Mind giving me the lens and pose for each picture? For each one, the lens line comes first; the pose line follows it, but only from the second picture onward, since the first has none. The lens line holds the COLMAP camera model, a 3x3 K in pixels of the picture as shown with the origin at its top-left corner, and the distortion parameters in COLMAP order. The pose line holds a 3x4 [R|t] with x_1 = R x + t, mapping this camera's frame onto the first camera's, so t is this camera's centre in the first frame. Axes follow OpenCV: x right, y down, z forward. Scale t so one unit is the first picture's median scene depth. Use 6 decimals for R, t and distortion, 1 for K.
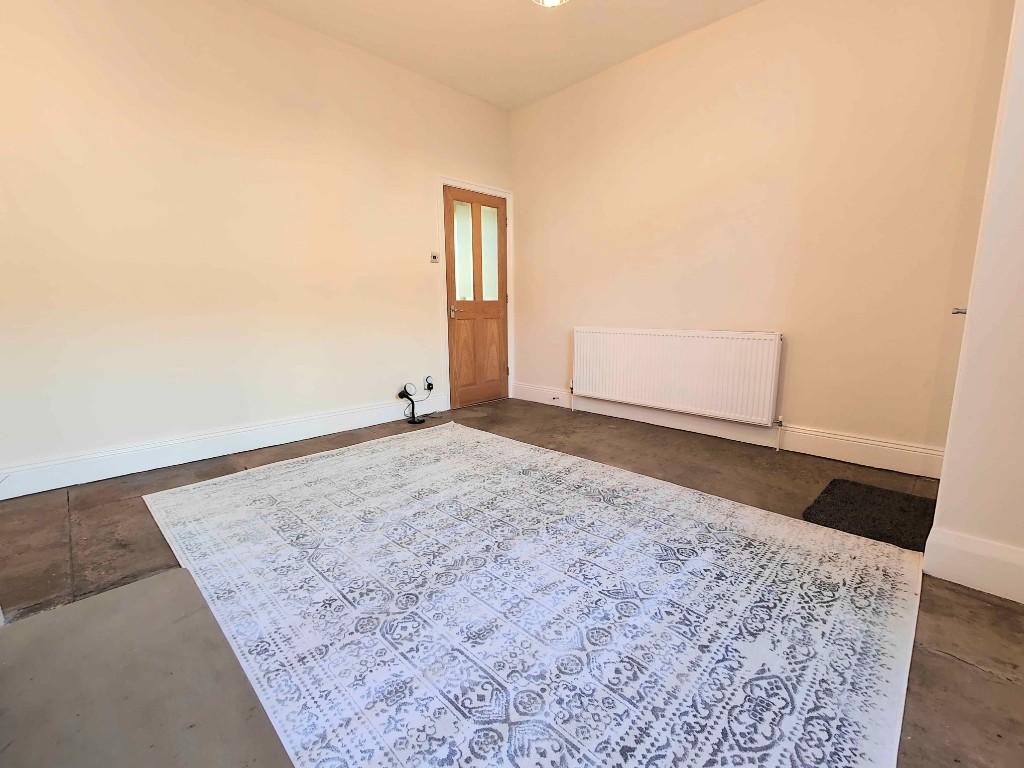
lens RADIAL K [[422.5, 0, 513.9], [0, 422.5, 369.9], [0, 0, 1]] dist [0.001011, 0.000141]
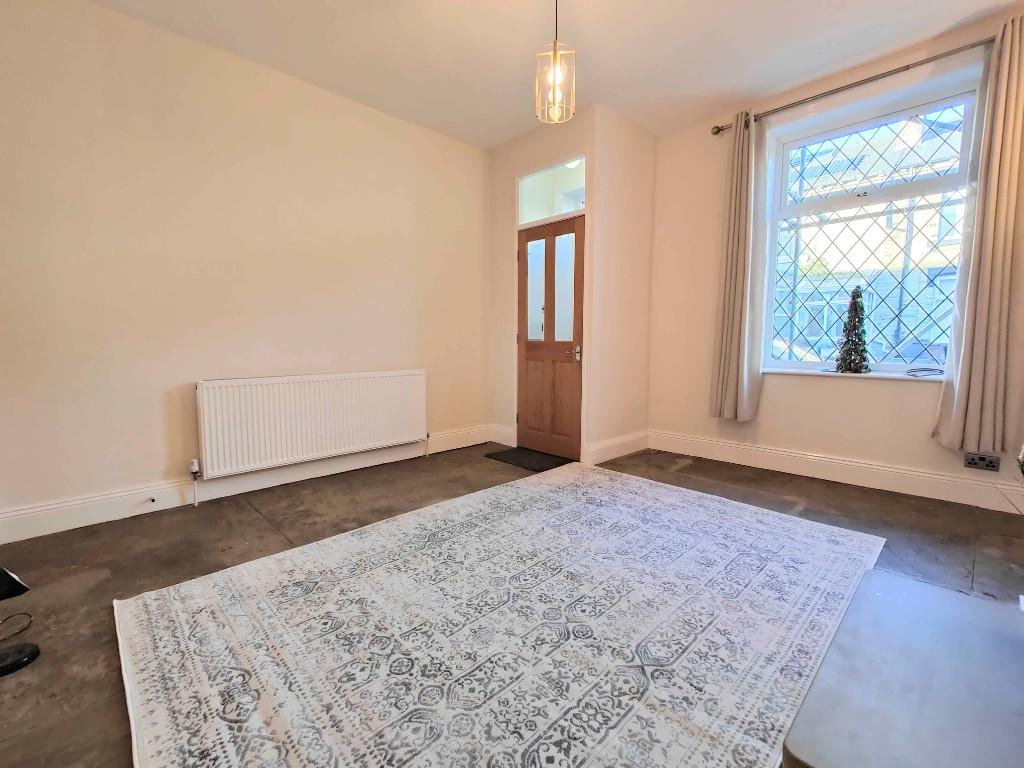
lens RADIAL K [[451.4, 0, 508.4], [0, 451.4, 382.1], [0, 0, 1]] dist [-0.000123, 0.000545]
pose [[0.057666, -0.083957, 0.994799, -0.976443], [0.148797, 0.986050, 0.074593, -0.135401], [-0.987185, 0.143722, 0.069354, 0.873567]]
